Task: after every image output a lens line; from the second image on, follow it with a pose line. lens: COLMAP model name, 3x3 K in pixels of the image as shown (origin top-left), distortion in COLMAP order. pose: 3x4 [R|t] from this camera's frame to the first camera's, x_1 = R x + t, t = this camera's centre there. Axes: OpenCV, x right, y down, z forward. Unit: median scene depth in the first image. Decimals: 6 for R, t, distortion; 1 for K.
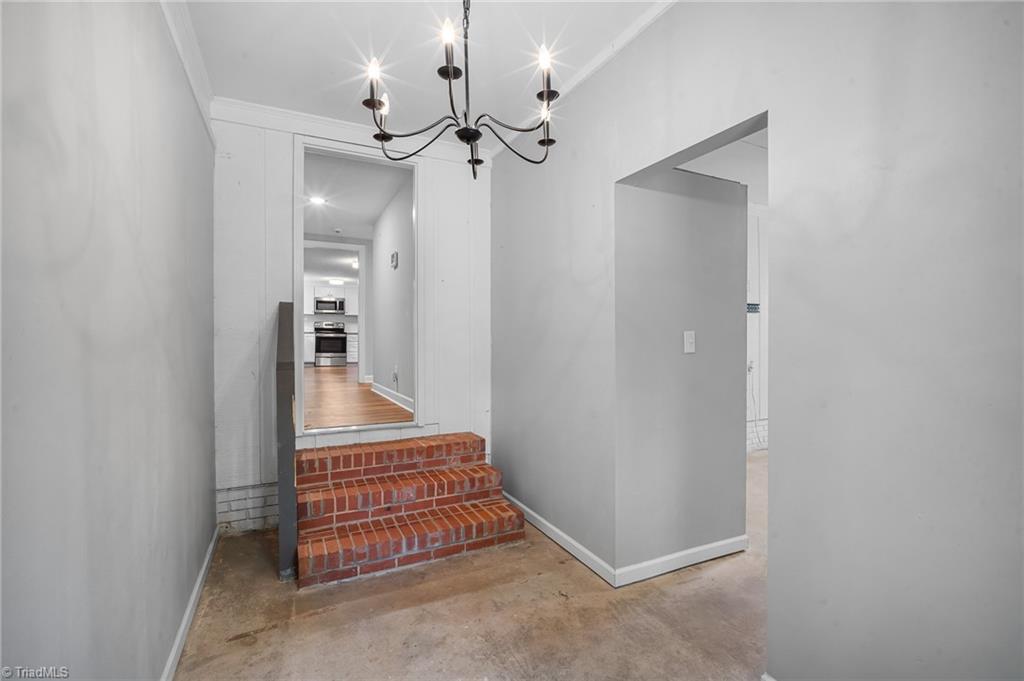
lens RADIAL K [[450.4, 0, 512.9], [0, 450.4, 341.7], [0, 0, 1]] dist [0.000516, 0.000500]
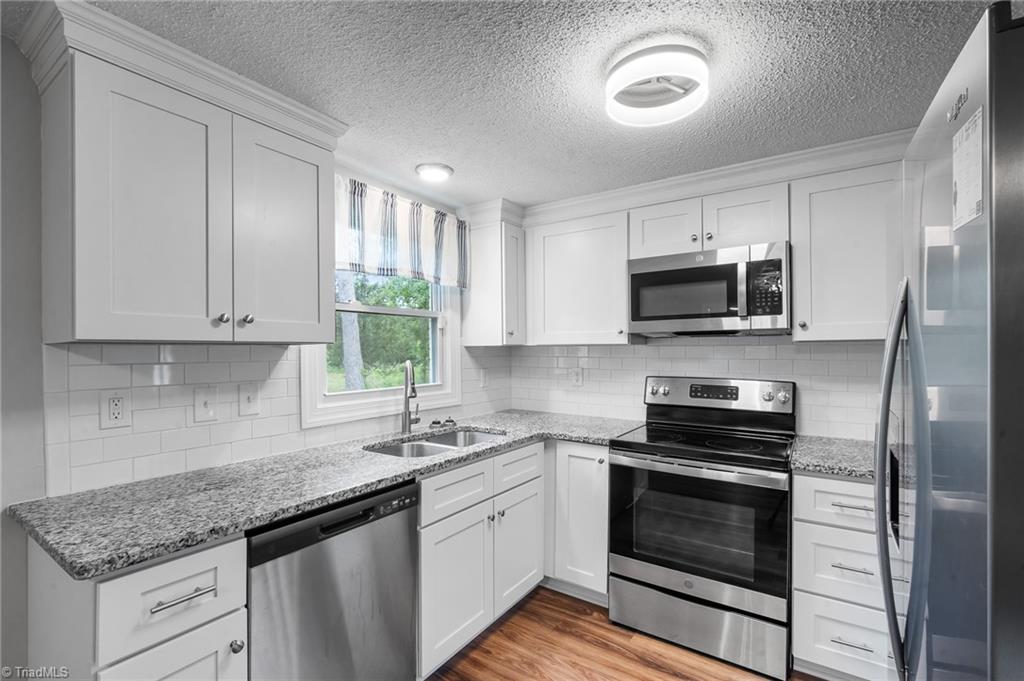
lens RADIAL K [[450.4, 0, 515.5], [0, 450.4, 346.5], [0, 0, 1]] dist [0.000516, 0.000500]
pose [[0.494365, -0.002249, -0.869251, -0.284199], [0.003897, 0.999992, -0.000371, -0.059306], [0.869246, -0.003204, 0.494370, 0.845983]]
